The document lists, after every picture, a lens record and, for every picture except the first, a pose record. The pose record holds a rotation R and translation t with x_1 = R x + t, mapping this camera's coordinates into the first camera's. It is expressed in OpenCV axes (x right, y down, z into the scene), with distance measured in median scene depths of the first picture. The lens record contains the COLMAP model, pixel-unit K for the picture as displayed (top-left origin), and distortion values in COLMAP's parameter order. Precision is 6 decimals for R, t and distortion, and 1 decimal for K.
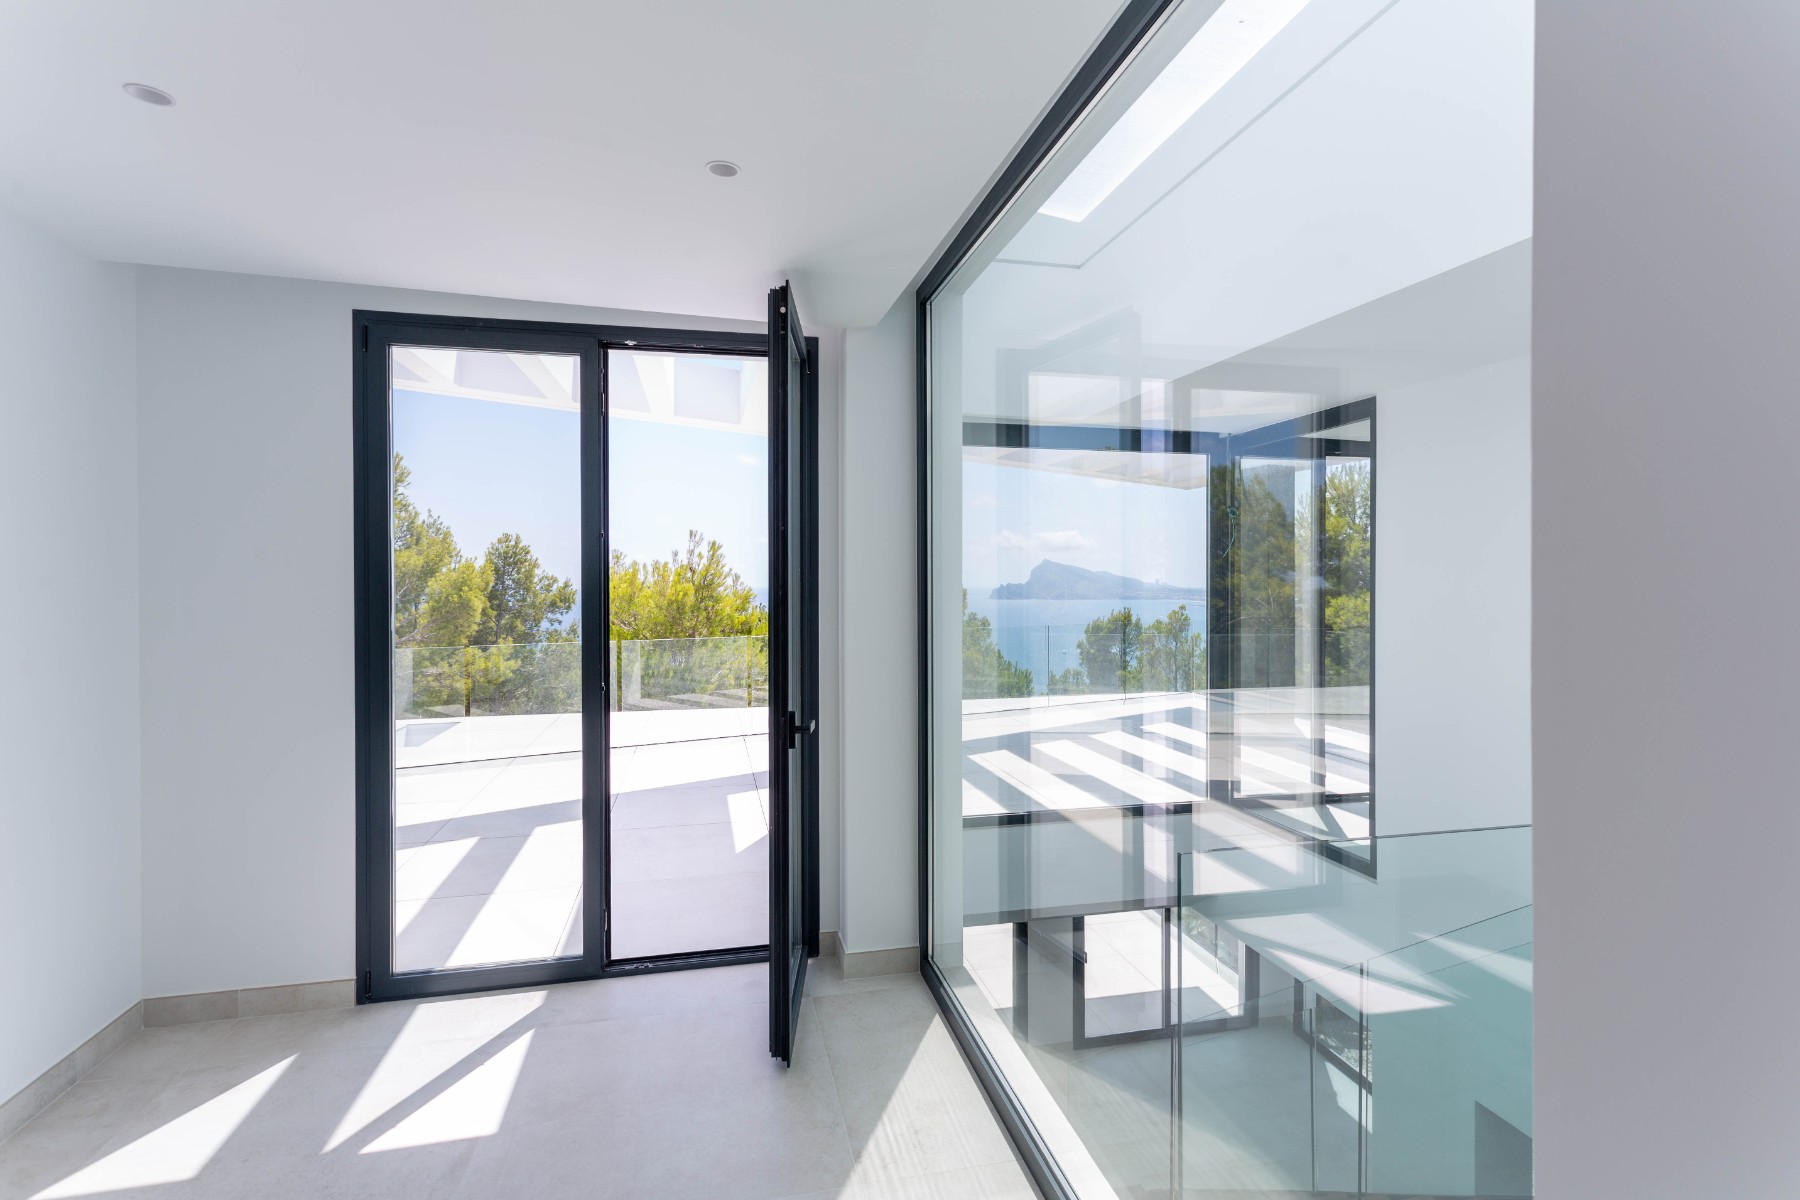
lens RADIAL K [[924.2, 0, 823.0], [0, 924.2, 588.2], [0, 0, 1]] dist [0.002627, 0.000519]
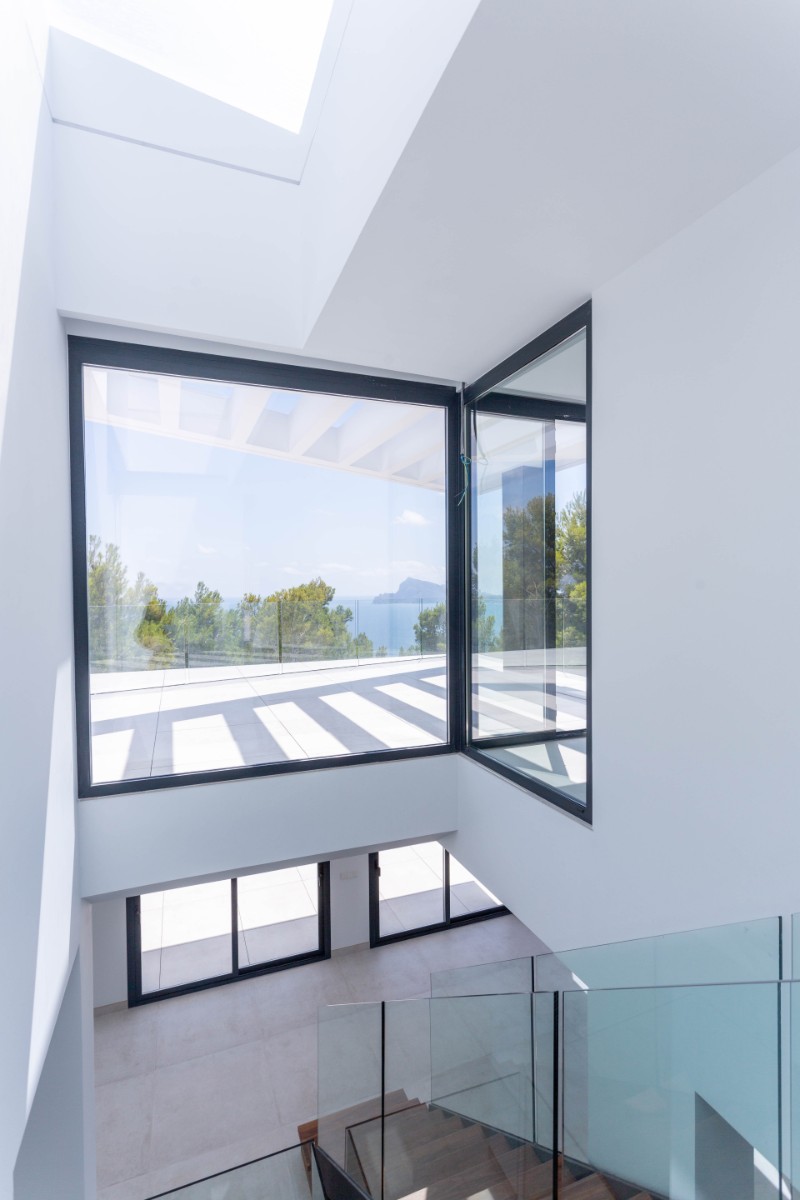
lens RADIAL K [[575.8, 0, 401.4], [0, 575.8, 603.8], [0, 0, 1]] dist [0.003594, 0.000863]
pose [[0.978038, -0.011119, 0.208129, 0.207395], [0.010113, 0.999931, 0.005897, 0.059970], [-0.208180, -0.003663, 0.978084, 0.334813]]
